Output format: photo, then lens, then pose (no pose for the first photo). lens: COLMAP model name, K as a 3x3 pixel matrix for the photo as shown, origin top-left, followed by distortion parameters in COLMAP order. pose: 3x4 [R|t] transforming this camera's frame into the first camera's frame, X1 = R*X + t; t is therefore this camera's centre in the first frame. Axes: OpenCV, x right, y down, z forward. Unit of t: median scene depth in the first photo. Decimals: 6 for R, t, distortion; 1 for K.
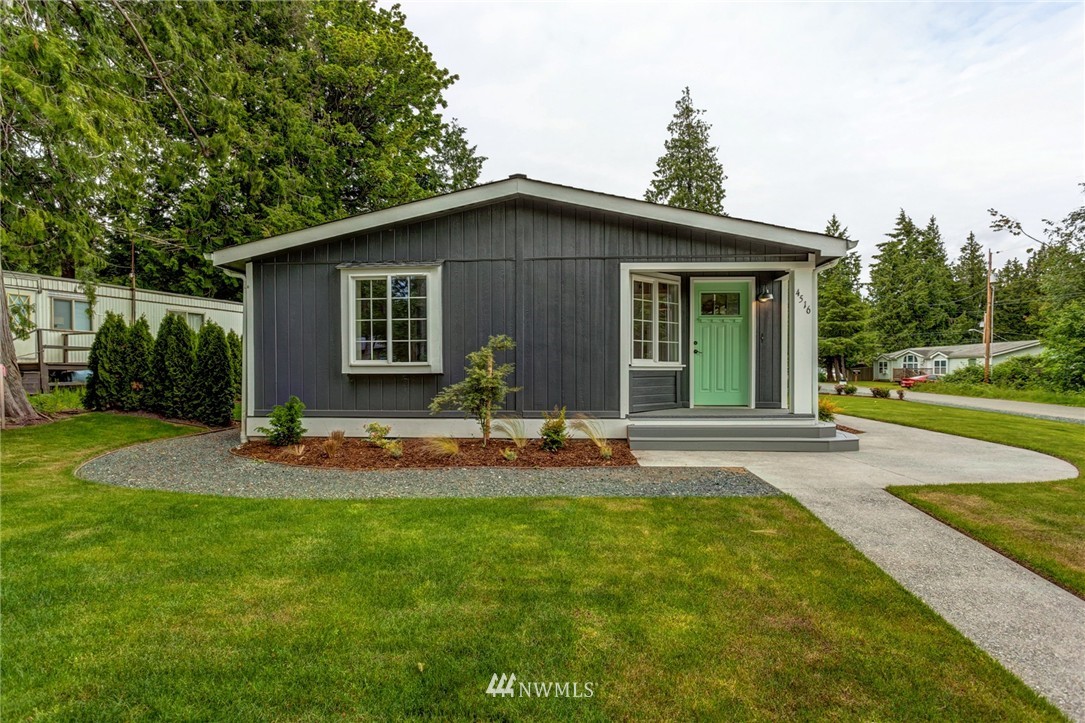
lens RADIAL K [[595.1, 0, 542.5], [0, 595.1, 361.5], [0, 0, 1]] dist [-0.001000, -0.000215]
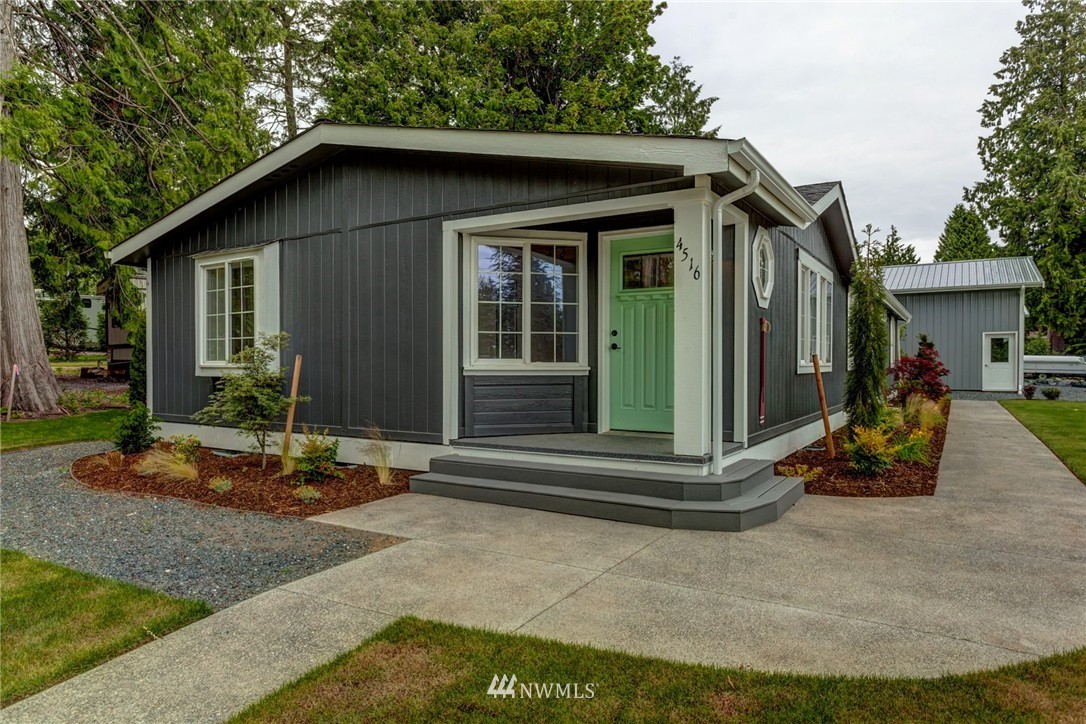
lens RADIAL K [[683.6, 0, 543.0], [0, 683.6, 362.0], [0, 0, 1]] dist [0.017515, 0.000115]
pose [[0.883810, 0.000638, -0.467845, 0.543678], [0.006213, 0.999895, 0.013101, -0.009884], [0.467804, -0.014485, 0.883713, 0.304052]]
